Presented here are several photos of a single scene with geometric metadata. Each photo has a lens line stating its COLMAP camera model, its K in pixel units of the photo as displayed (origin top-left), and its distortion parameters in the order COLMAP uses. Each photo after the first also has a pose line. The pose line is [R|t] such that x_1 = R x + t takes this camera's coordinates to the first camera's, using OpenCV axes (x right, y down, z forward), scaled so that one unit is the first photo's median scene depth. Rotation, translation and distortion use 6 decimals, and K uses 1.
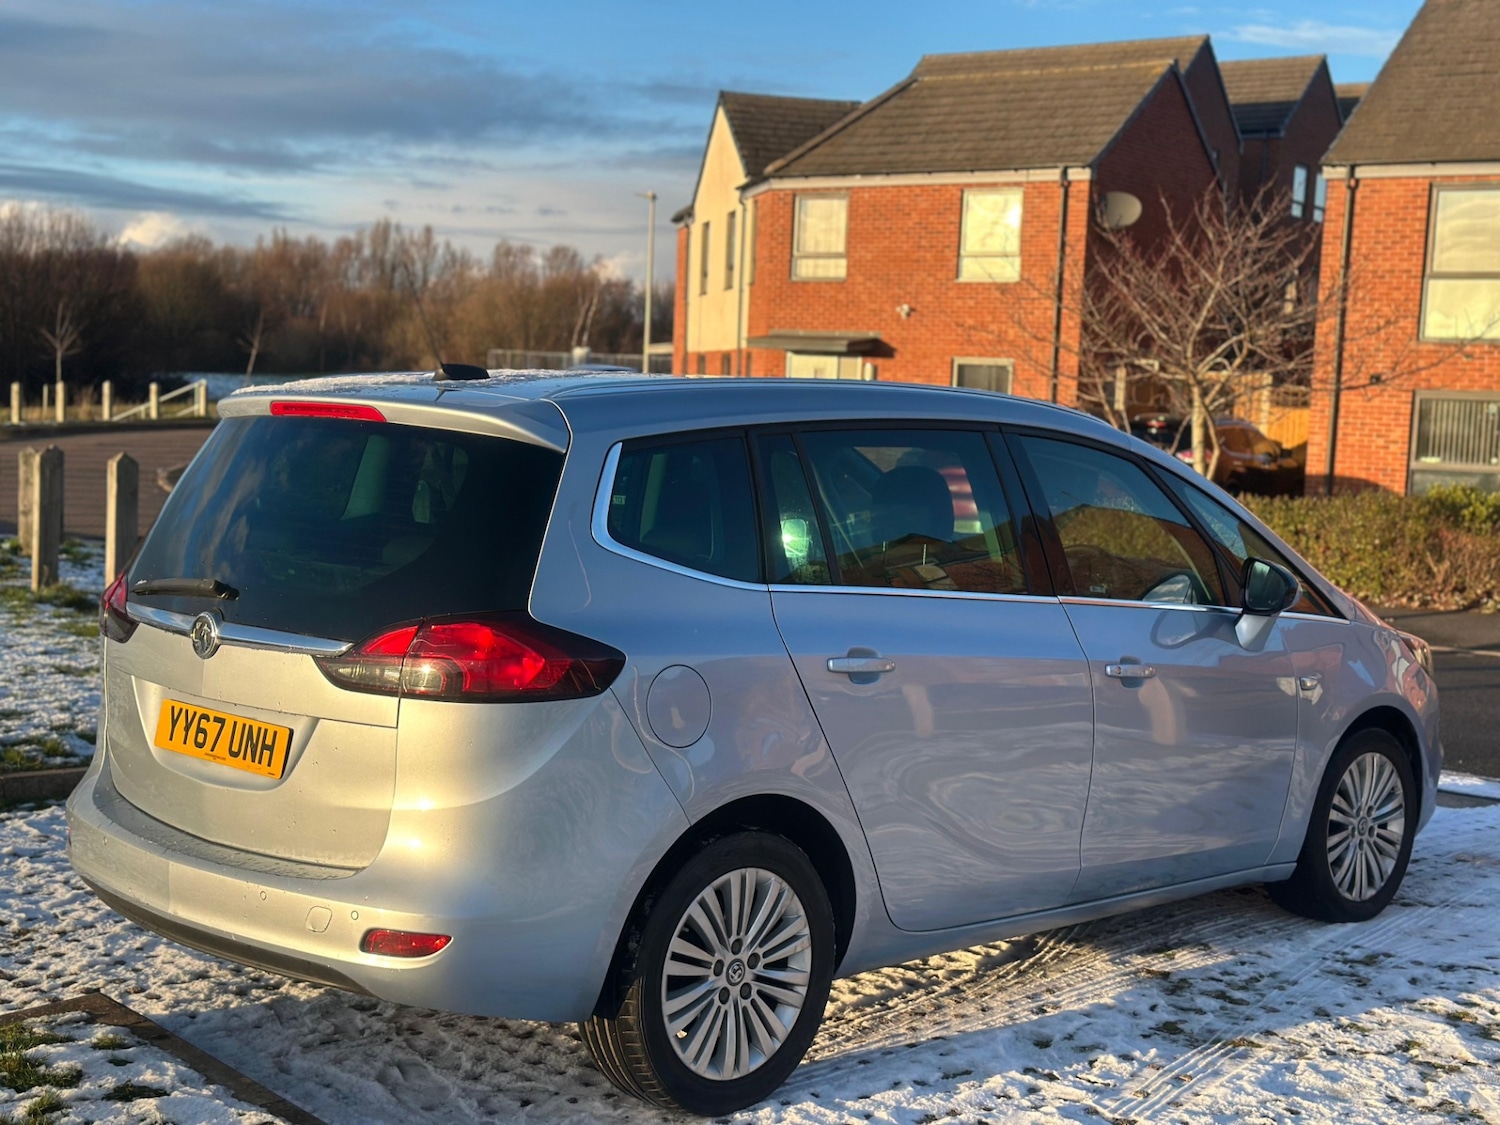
lens RADIAL K [[2082.5, 0, 746.7], [0, 2082.5, 557.2], [0, 0, 1]] dist [0.128194, 0.000000]
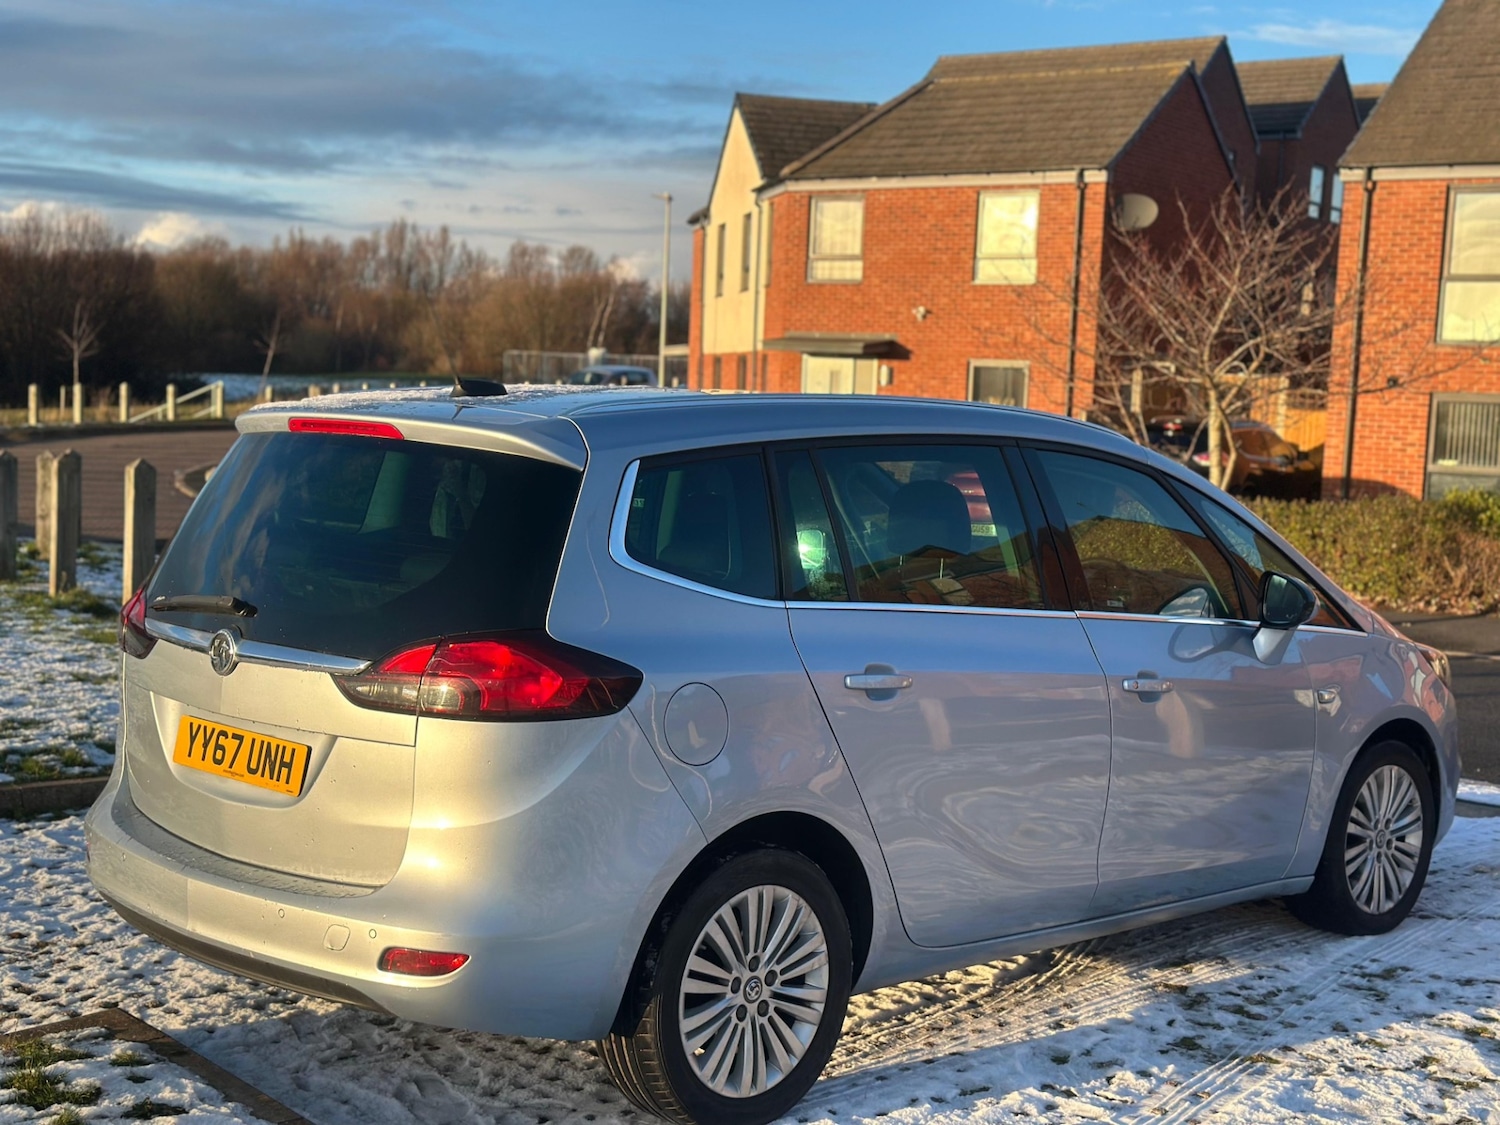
lens RADIAL K [[2082.5, 0, 752.8], [0, 2082.5, 556.8], [0, 0, 1]] dist [0.128194, 0.000000]
pose [[0.999989, 0.000172, -0.004625, -0.000628], [-0.000172, 1.000000, -0.000009, -0.006962], [0.004625, 0.000010, 0.999989, -0.000402]]
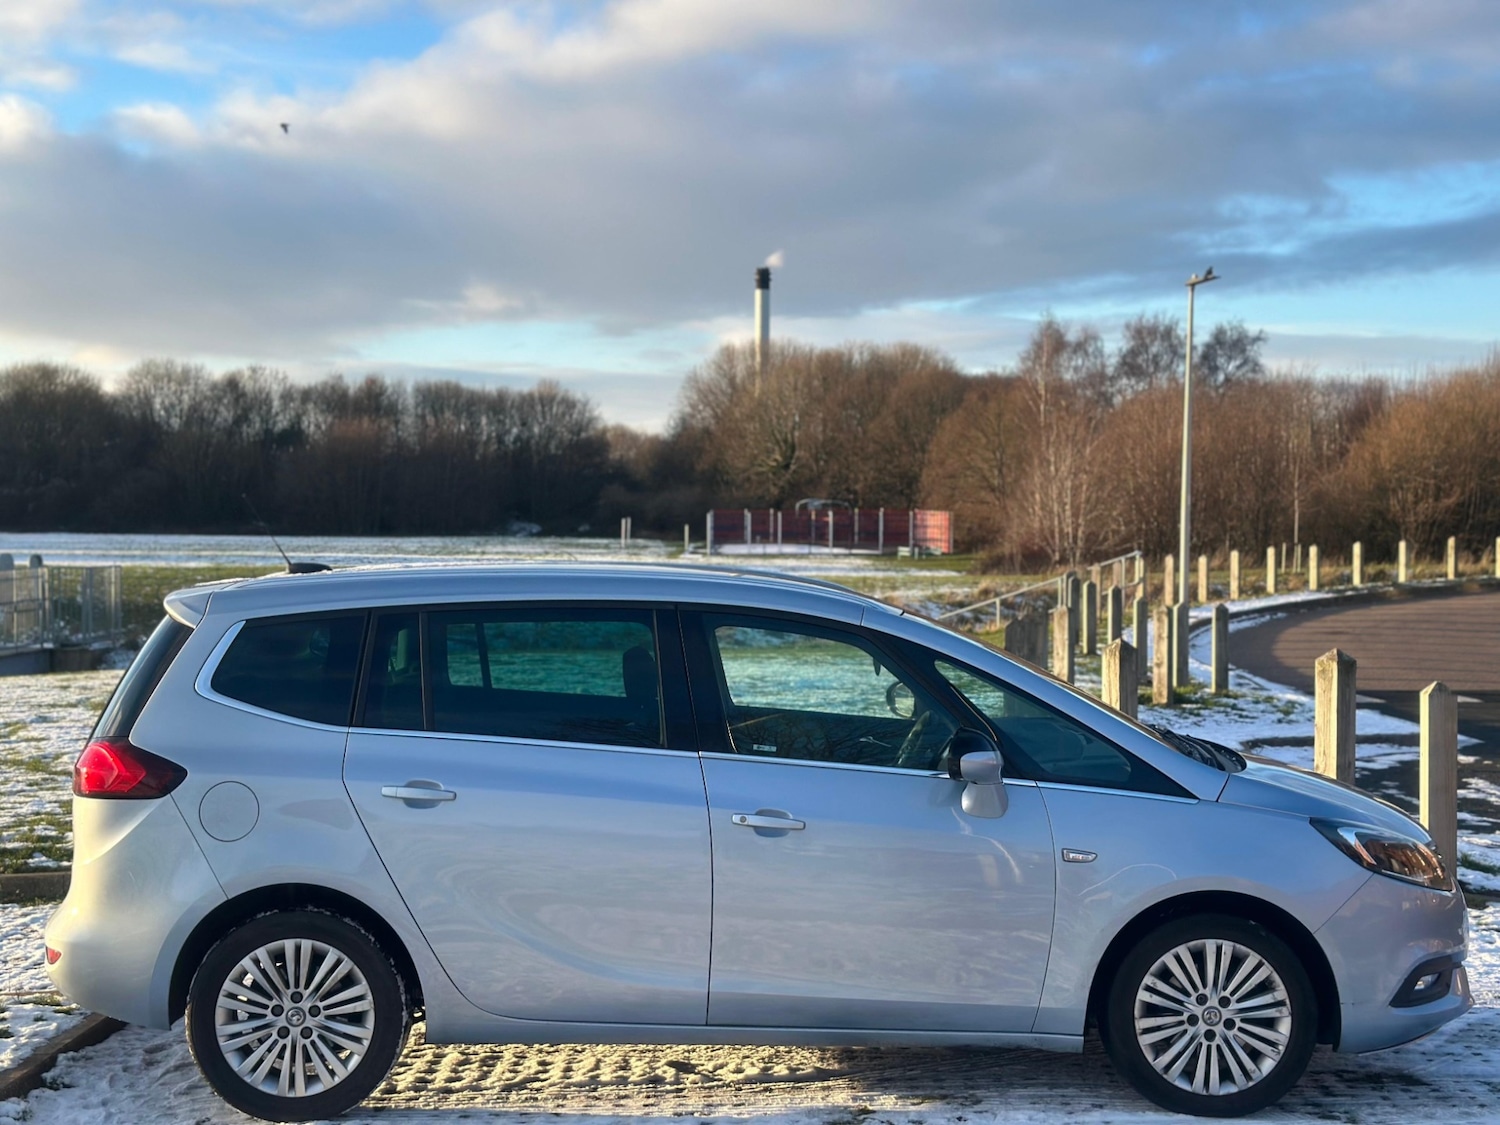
lens RADIAL K [[2082.5, 0, 788.3], [0, 2082.5, 554.7], [0, 0, 1]] dist [0.128194, 0.000000]
pose [[0.715052, -0.019310, -0.698804, 0.967292], [-0.031683, 0.997696, -0.059989, -0.021763], [0.698352, 0.065036, 0.712793, 0.195022]]
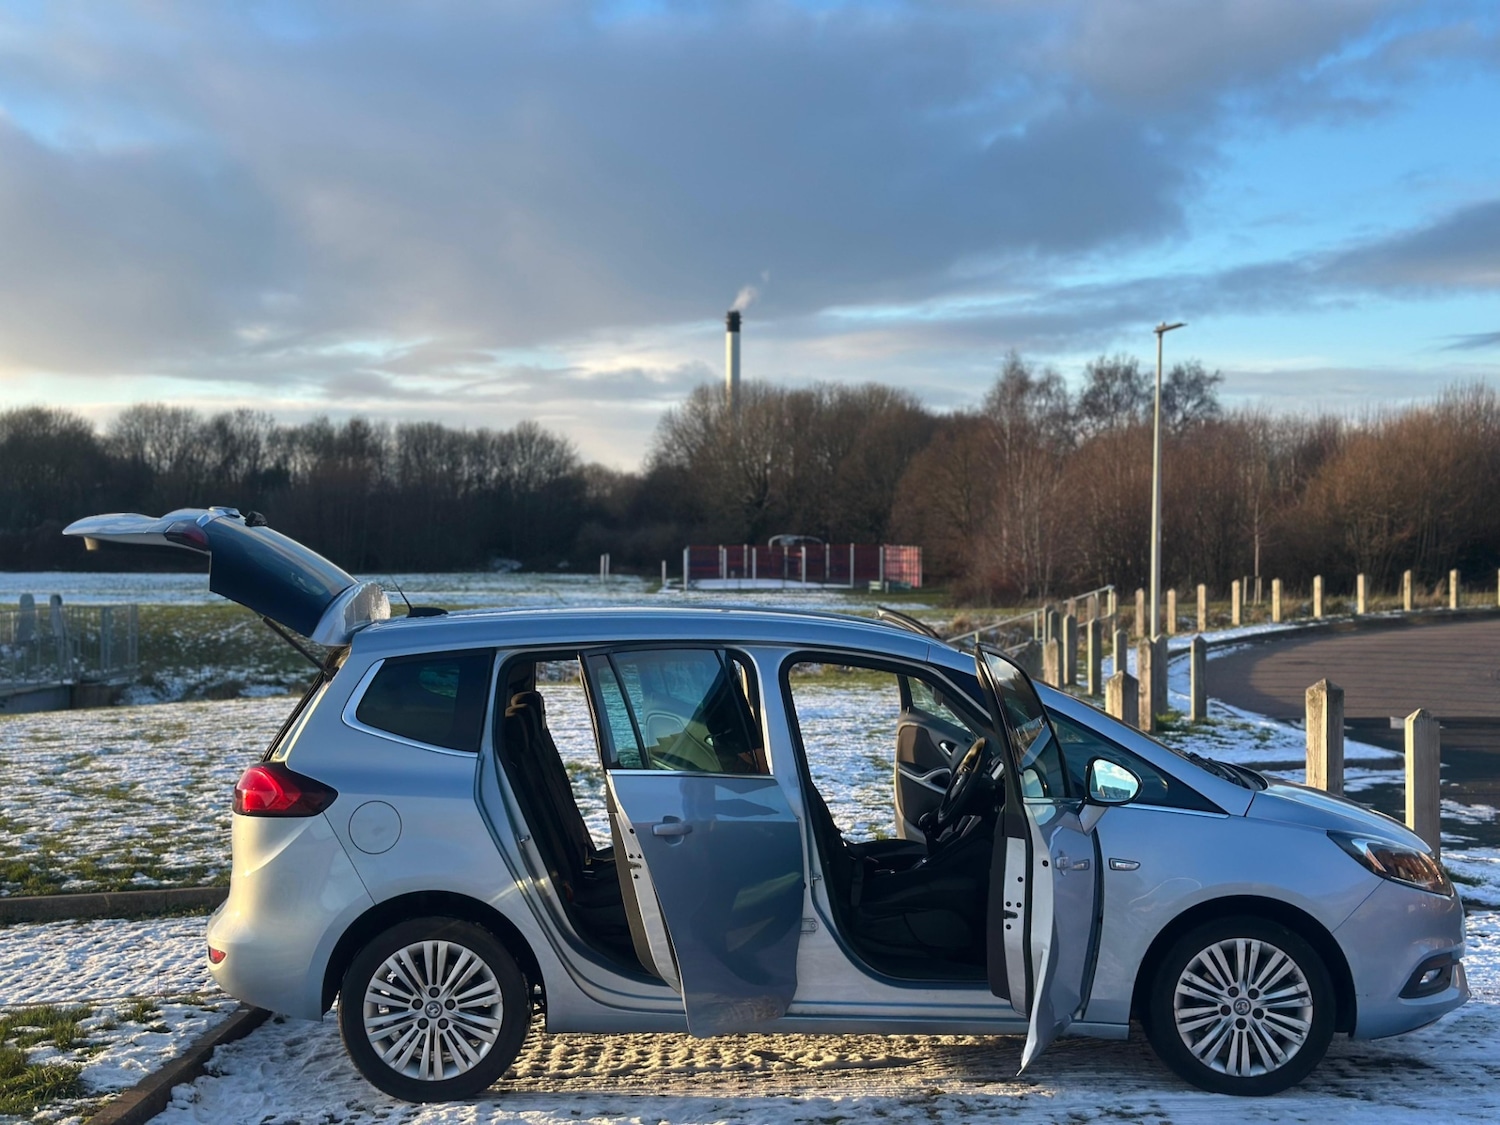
lens RADIAL K [[2082.5, 0, 742.0], [0, 2082.5, 551.8], [0, 0, 1]] dist [0.128194, 0.000000]
pose [[0.720803, -0.034168, -0.692297, 1.011445], [-0.025957, 0.996753, -0.076220, -0.019081], [0.692654, 0.072910, 0.717576, 0.028079]]
